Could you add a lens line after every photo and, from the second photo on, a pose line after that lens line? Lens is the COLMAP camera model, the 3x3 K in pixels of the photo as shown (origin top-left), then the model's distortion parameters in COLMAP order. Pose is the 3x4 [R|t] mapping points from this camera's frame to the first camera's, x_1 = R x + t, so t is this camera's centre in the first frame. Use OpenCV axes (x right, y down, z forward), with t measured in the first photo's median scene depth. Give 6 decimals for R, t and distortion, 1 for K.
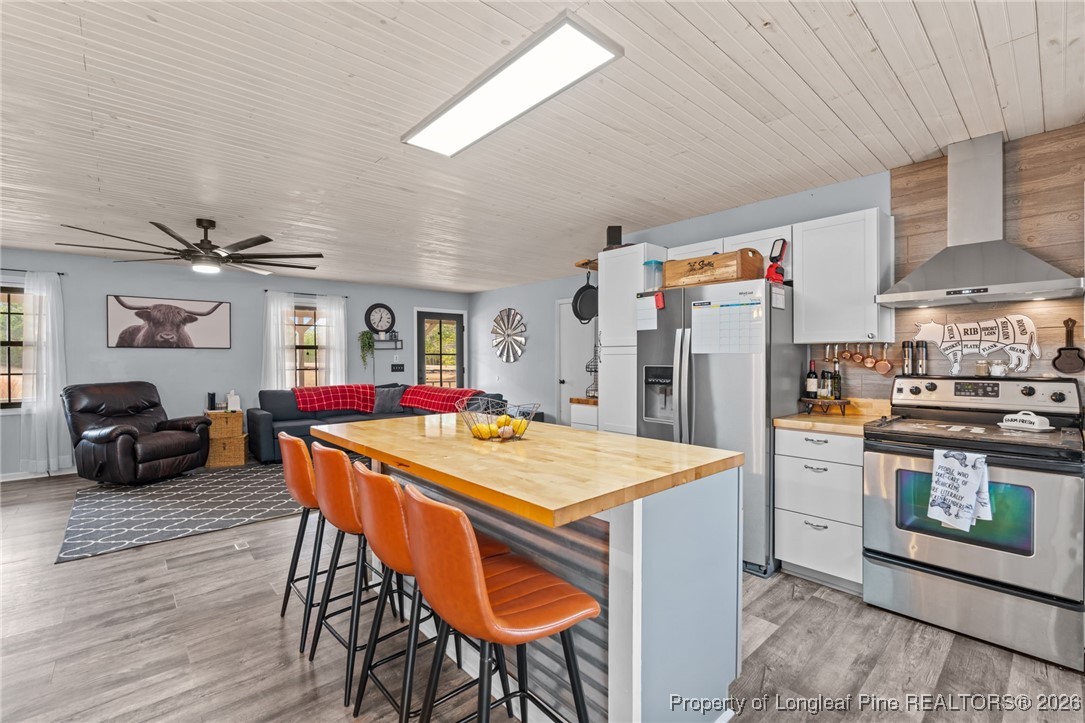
lens RADIAL K [[477.7, 0, 544.0], [0, 477.7, 358.2], [0, 0, 1]] dist [-0.010480, 0.001381]
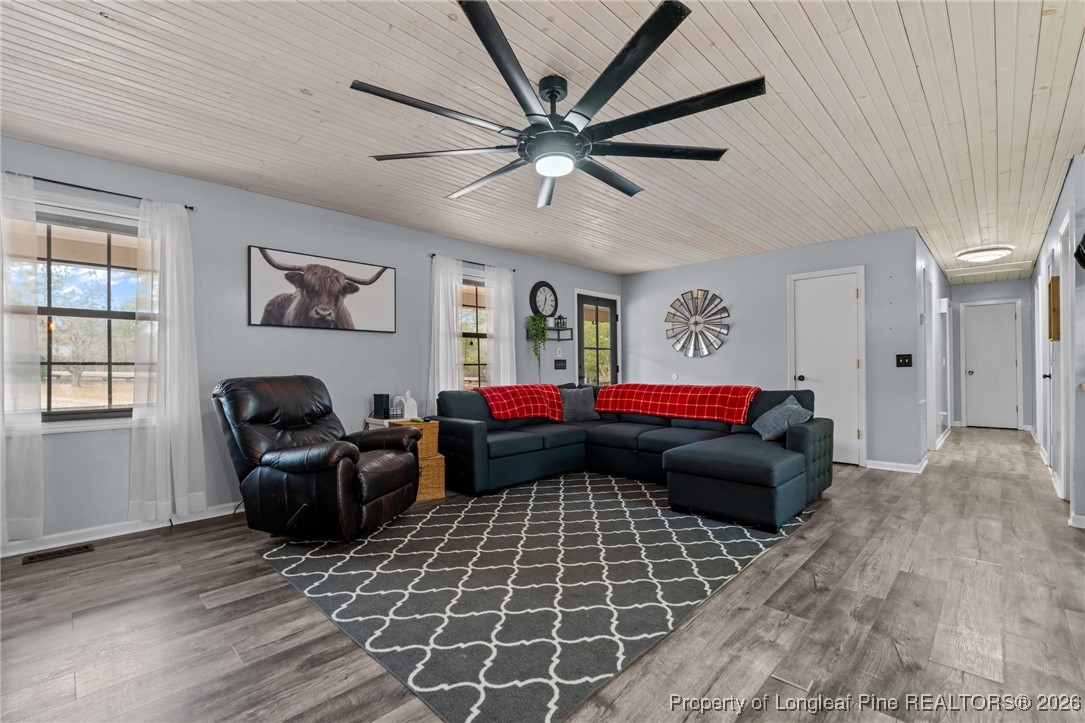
lens RADIAL K [[477.7, 0, 541.8], [0, 477.7, 365.6], [0, 0, 1]] dist [-0.010480, 0.001381]
pose [[0.997895, -0.005921, 0.064579, -0.519940], [0.006575, 0.999929, -0.009932, 0.039864], [-0.064516, 0.010335, 0.997863, 0.291457]]
